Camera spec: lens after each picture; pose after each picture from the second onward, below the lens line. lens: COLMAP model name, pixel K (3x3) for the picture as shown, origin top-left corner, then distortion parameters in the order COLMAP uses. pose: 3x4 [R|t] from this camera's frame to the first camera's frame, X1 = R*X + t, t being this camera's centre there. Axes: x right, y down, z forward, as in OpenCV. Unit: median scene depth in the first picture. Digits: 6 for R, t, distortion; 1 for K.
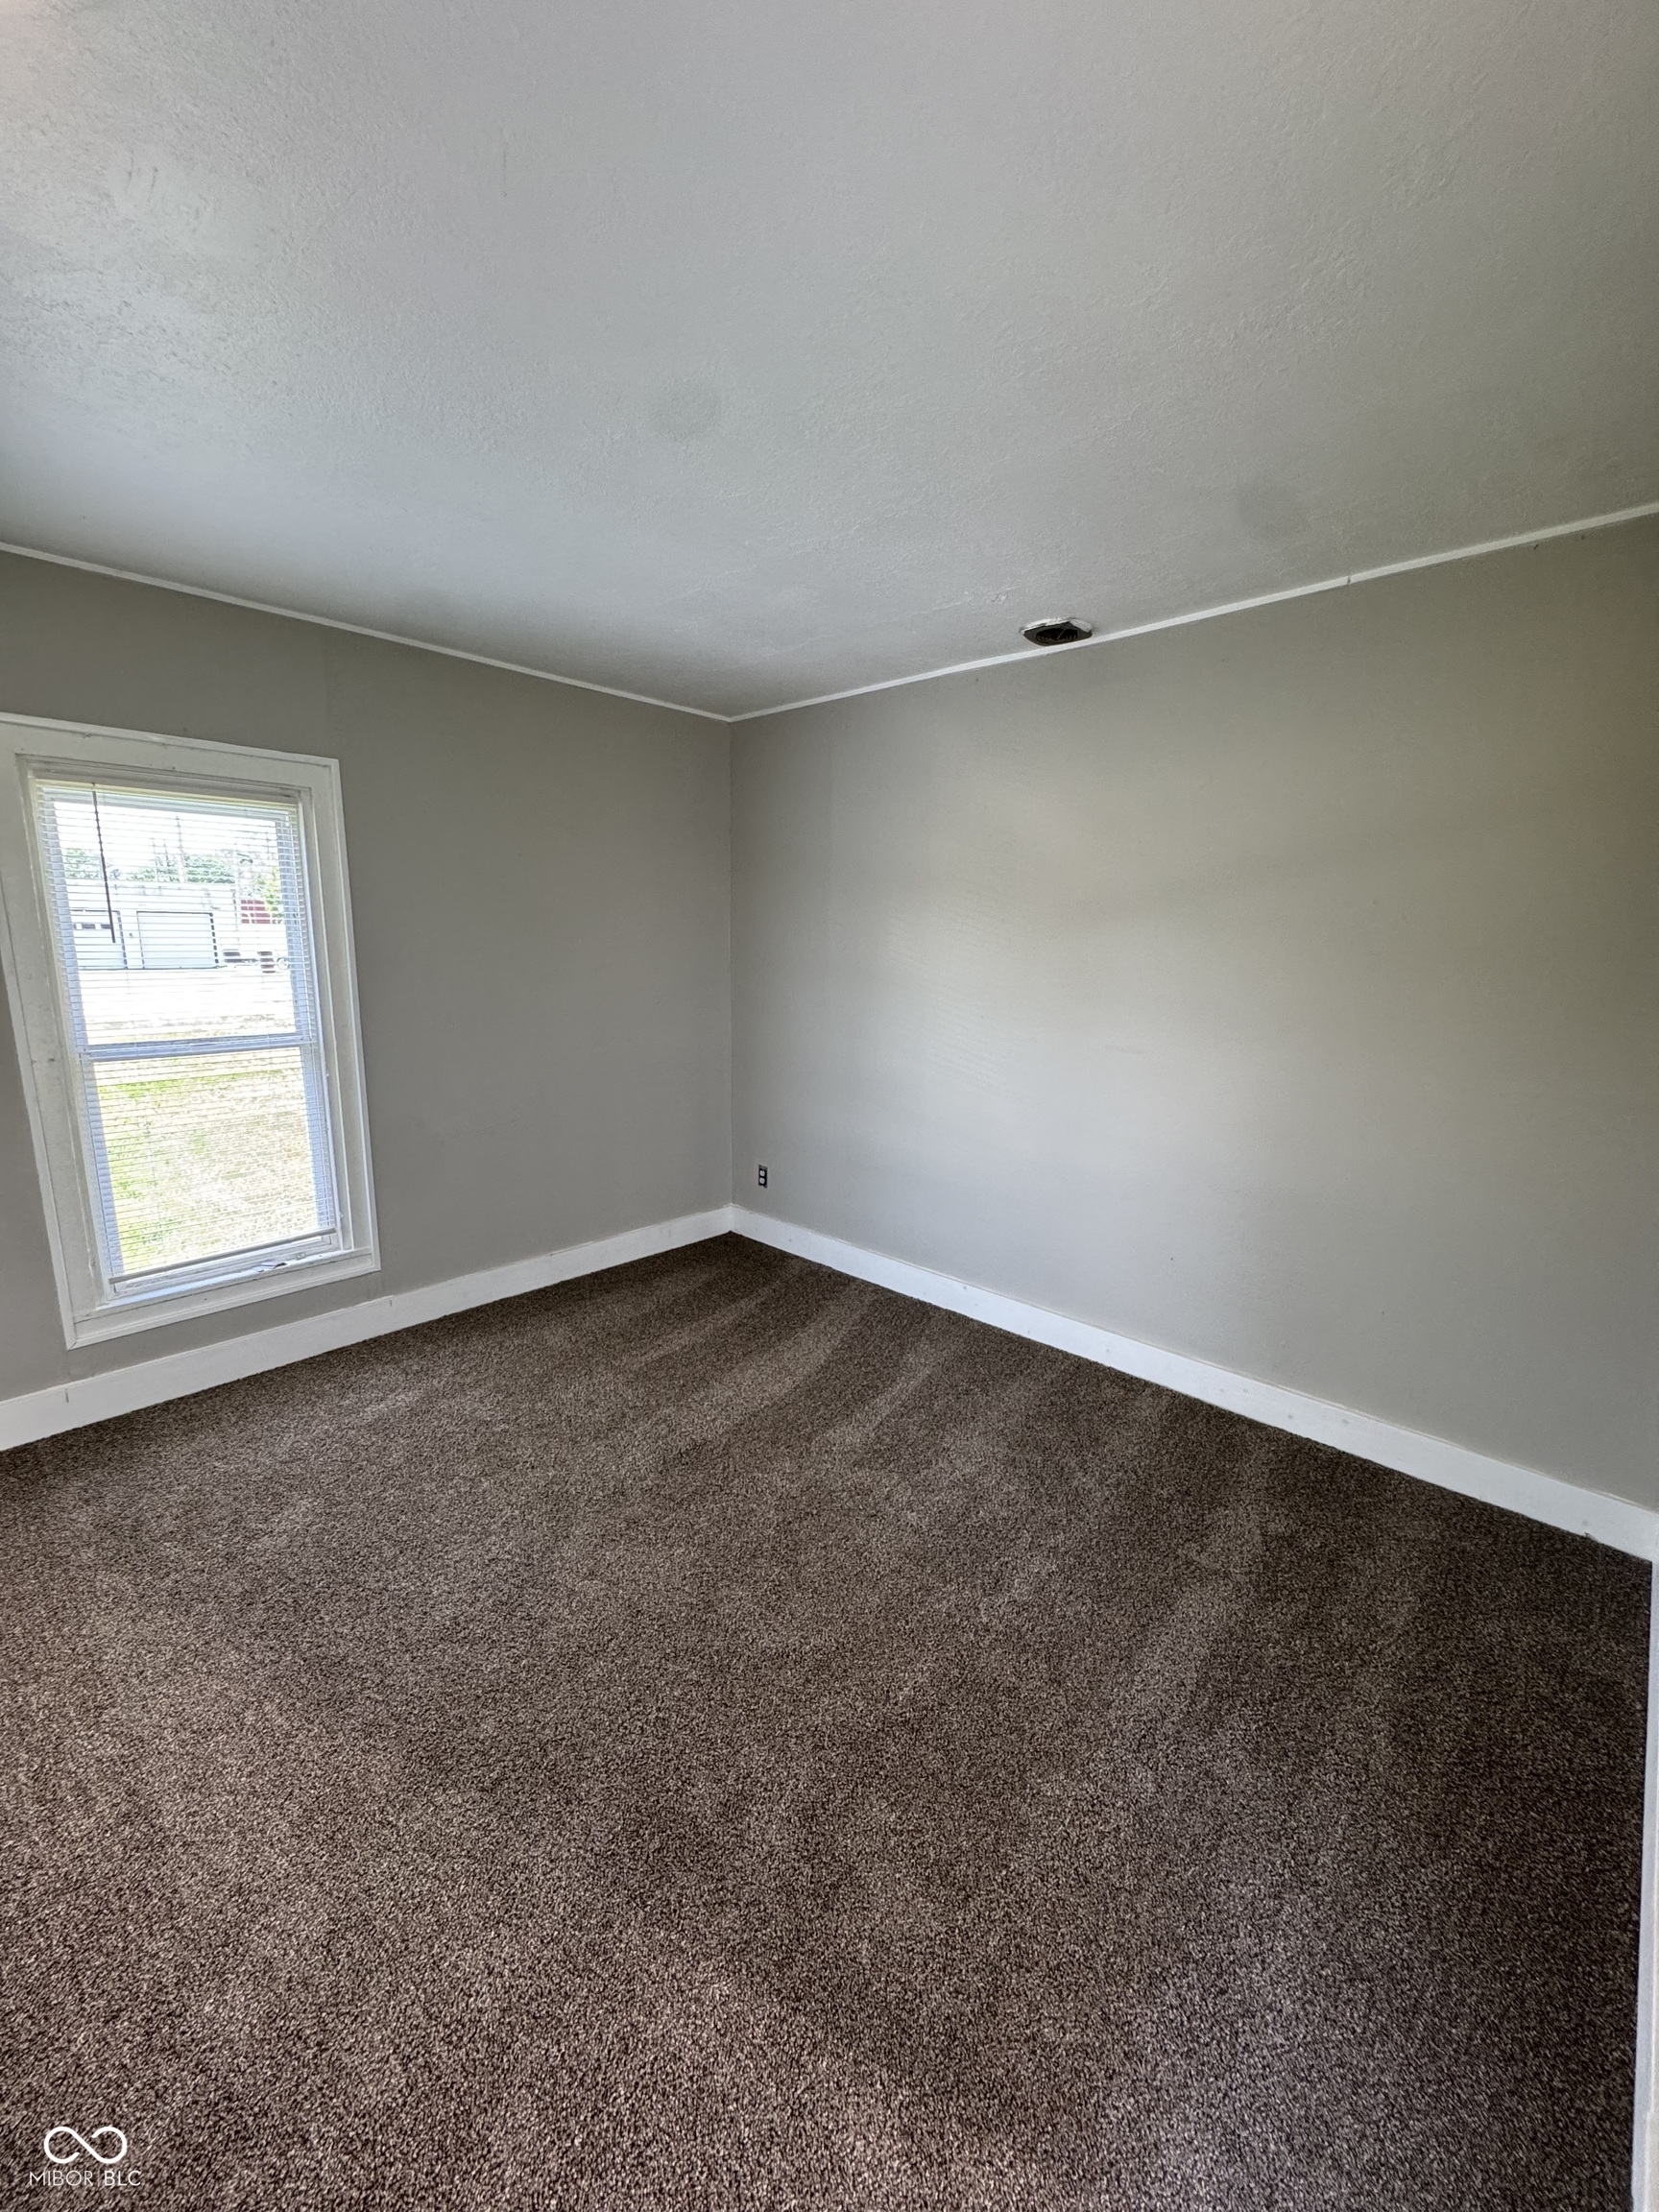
lens RADIAL K [[882.6, 0, 829.5], [0, 882.6, 1106.0], [0, 0, 1]] dist [-0.004422, 0.000676]
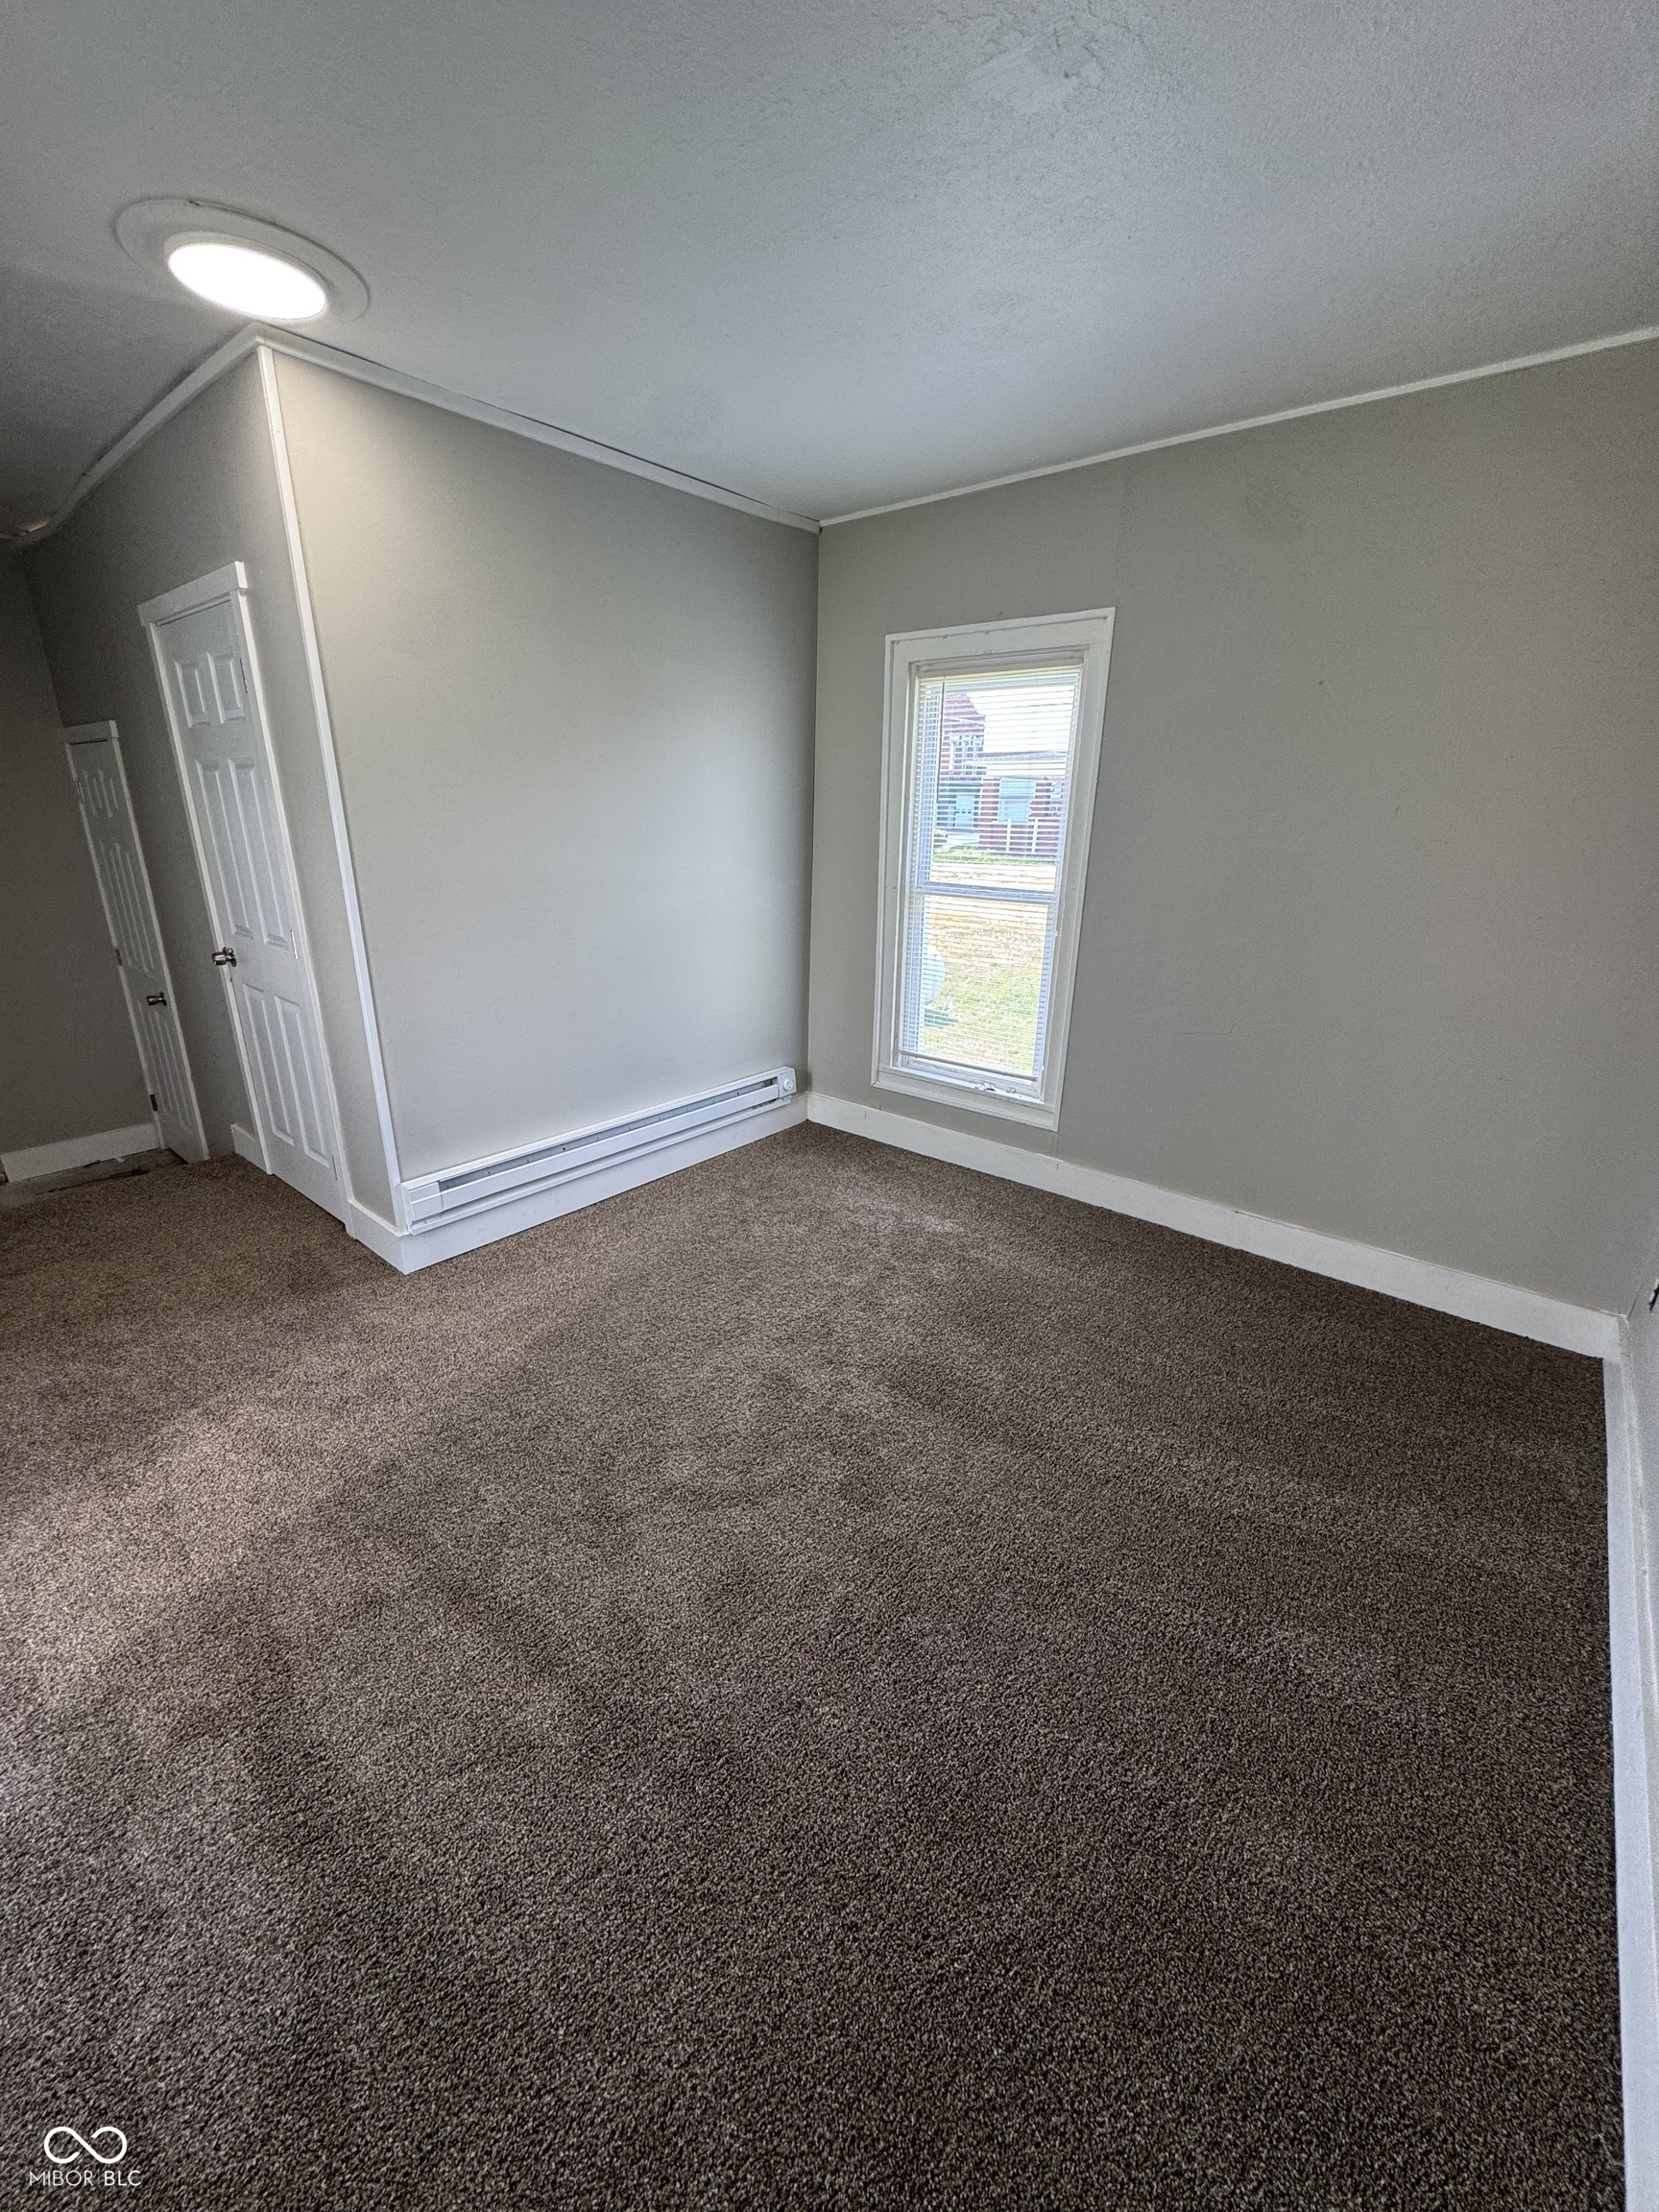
lens RADIAL K [[882.6, 0, 829.5], [0, 882.6, 1106.0], [0, 0, 1]] dist [-0.004422, 0.000676]
pose [[0.047000, 0.315567, -0.947739, 0.490086], [-0.193553, 0.933682, 0.301288, -0.112363], [0.979963, 0.169277, 0.104962, 0.667673]]
